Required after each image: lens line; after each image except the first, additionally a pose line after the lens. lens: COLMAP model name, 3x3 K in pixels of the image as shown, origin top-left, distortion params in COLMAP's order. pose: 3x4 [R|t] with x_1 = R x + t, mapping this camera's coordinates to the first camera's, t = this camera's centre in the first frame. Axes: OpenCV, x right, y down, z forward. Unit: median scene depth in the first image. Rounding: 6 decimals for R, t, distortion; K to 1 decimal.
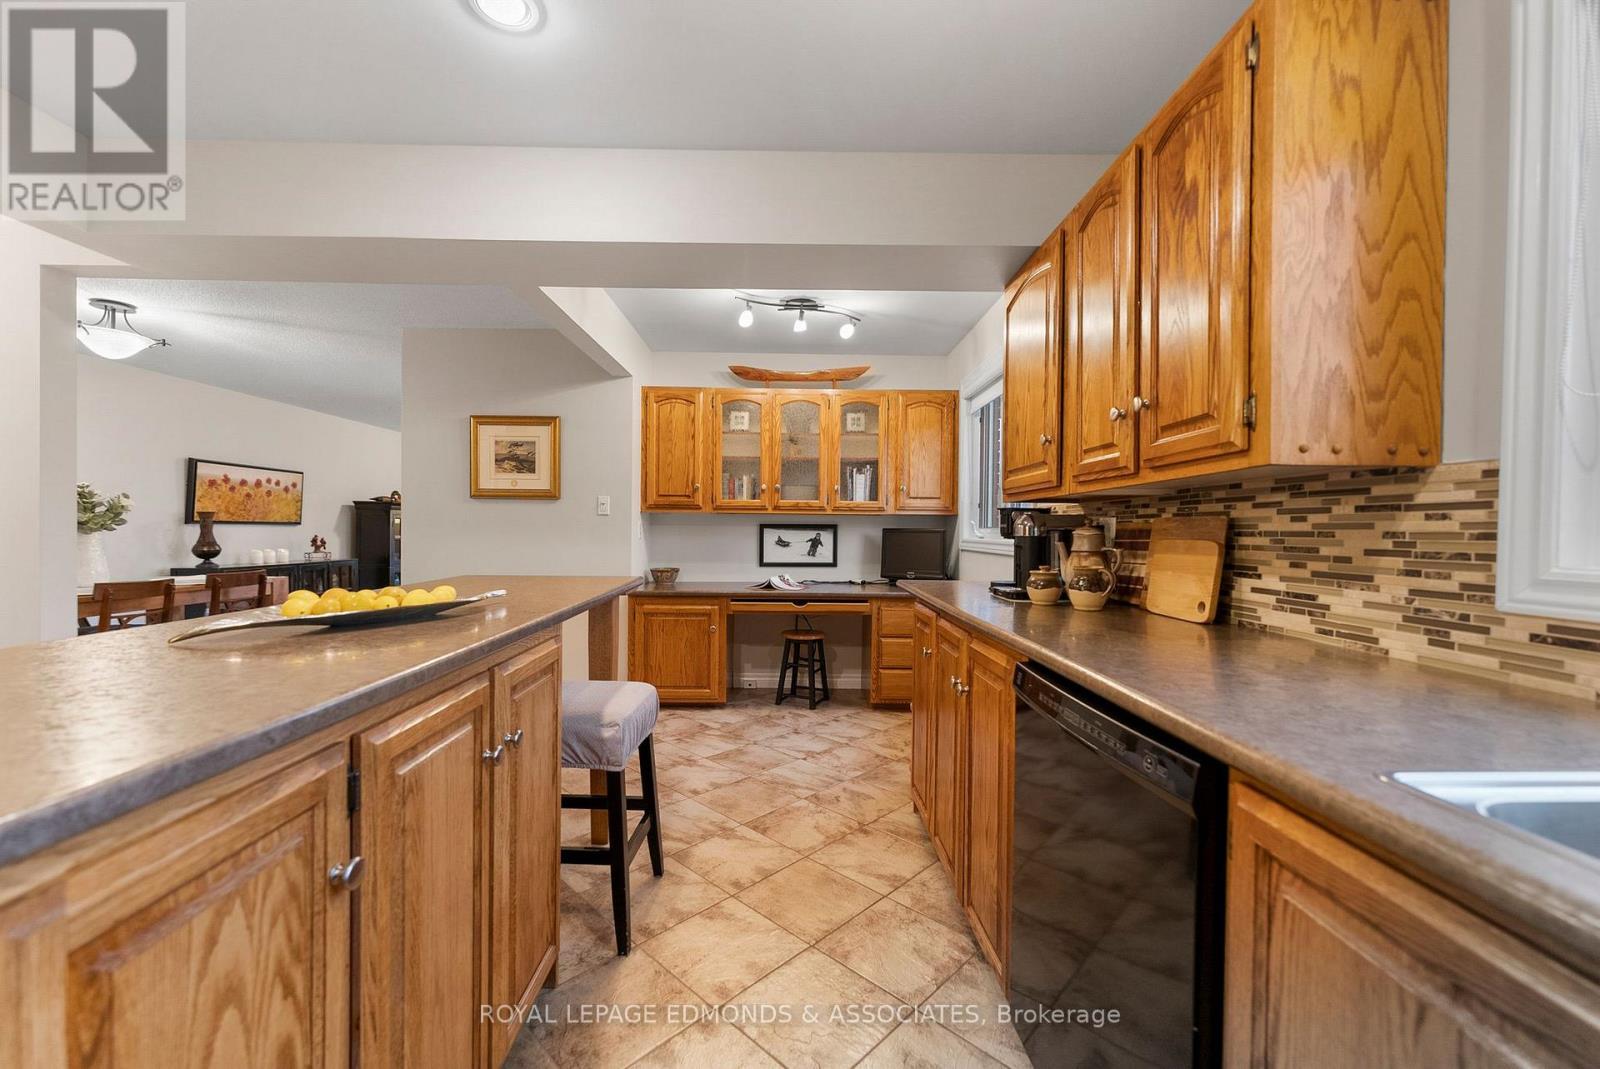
lens RADIAL K [[636.7, 0, 817.2], [0, 636.7, 549.8], [0, 0, 1]] dist [0.009731, -0.000021]
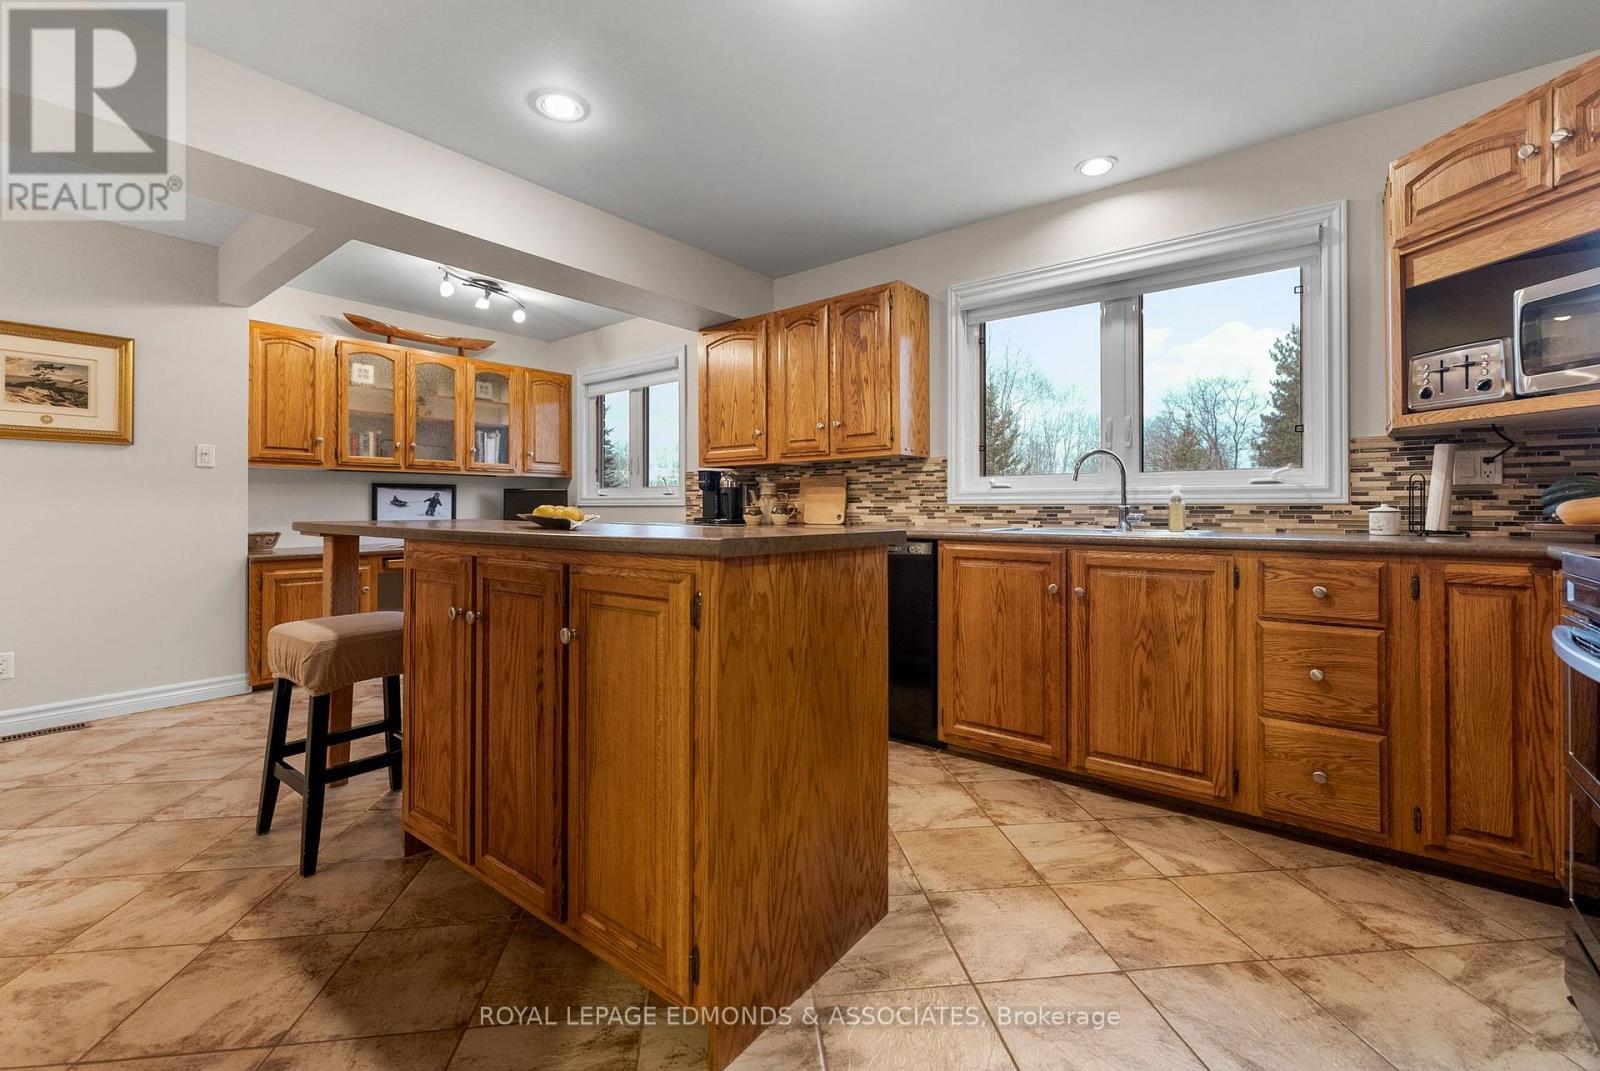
lens RADIAL K [[646.9, 0, 795.1], [0, 646.9, 533.7], [0, 0, 1]] dist [-0.000593, -0.000053]
pose [[0.655487, -0.040407, 0.754125, -1.147458], [0.030486, 0.999169, 0.027038, 0.080906], [-0.754591, 0.005267, 0.656175, -0.327643]]
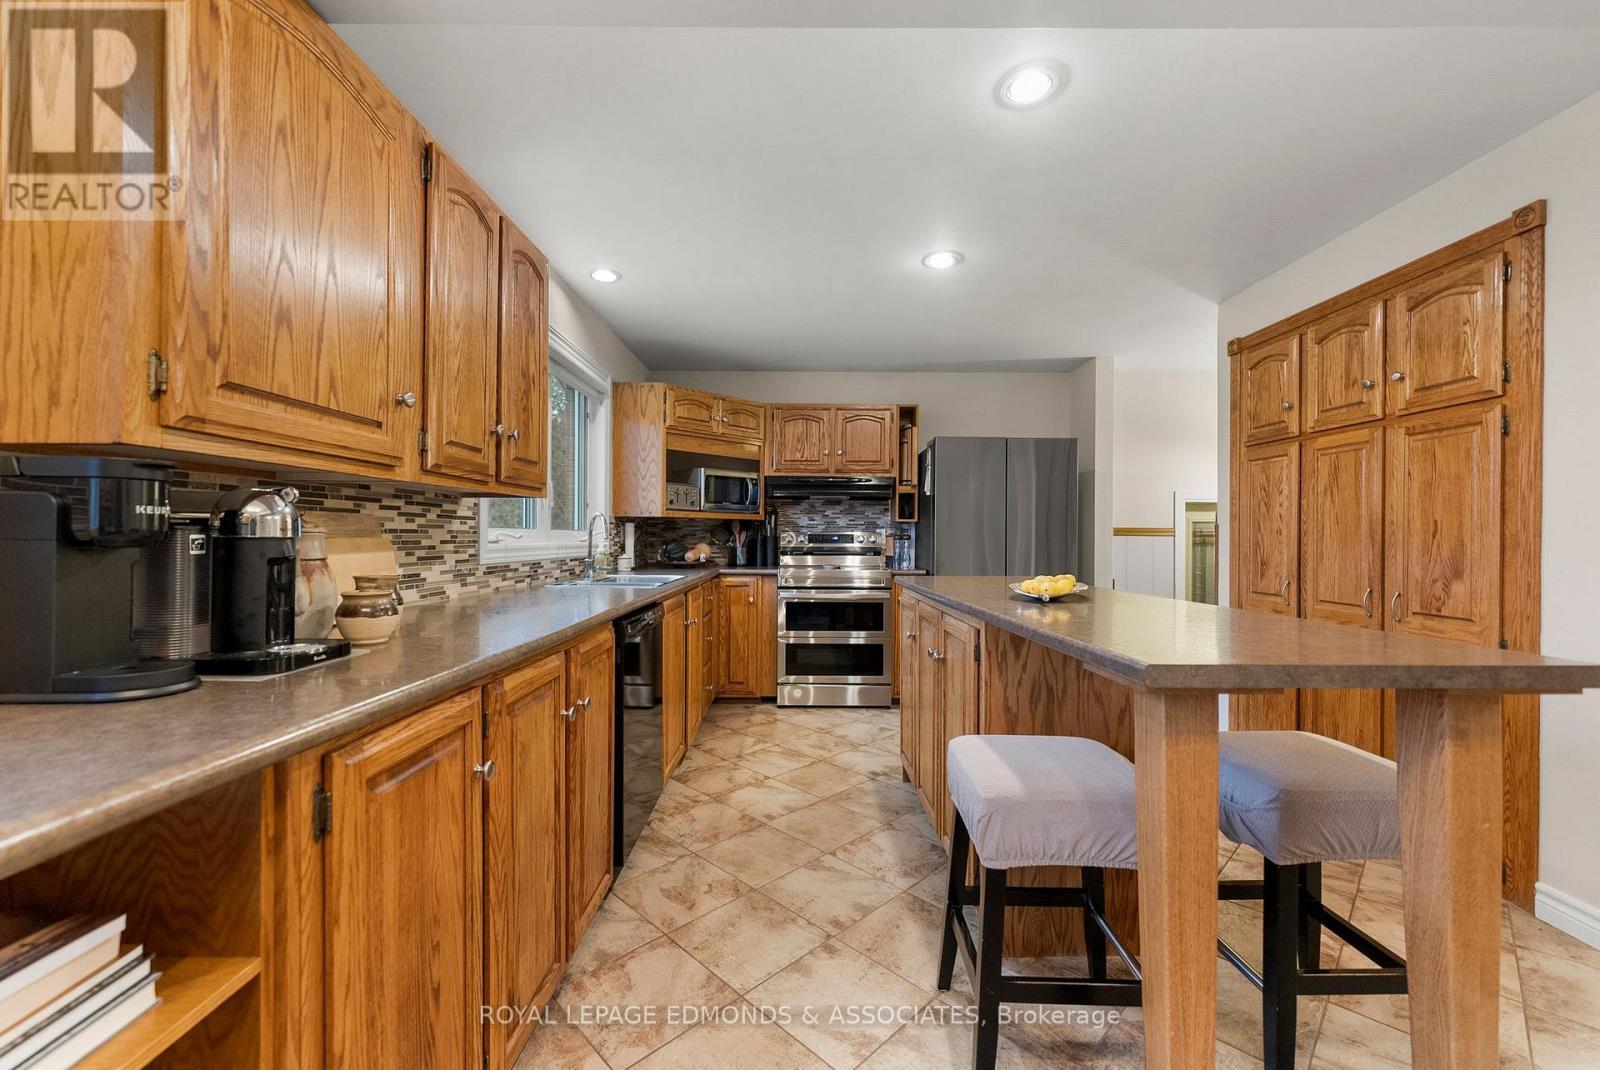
lens RADIAL K [[646.9, 0, 795.1], [0, 646.9, 533.2], [0, 0, 1]] dist [-0.000593, -0.000053]
pose [[-0.998285, -0.015485, 0.056451, -0.136083], [-0.014007, 0.999551, 0.026497, -0.059696], [-0.056836, 0.025661, -0.998054, 2.026745]]
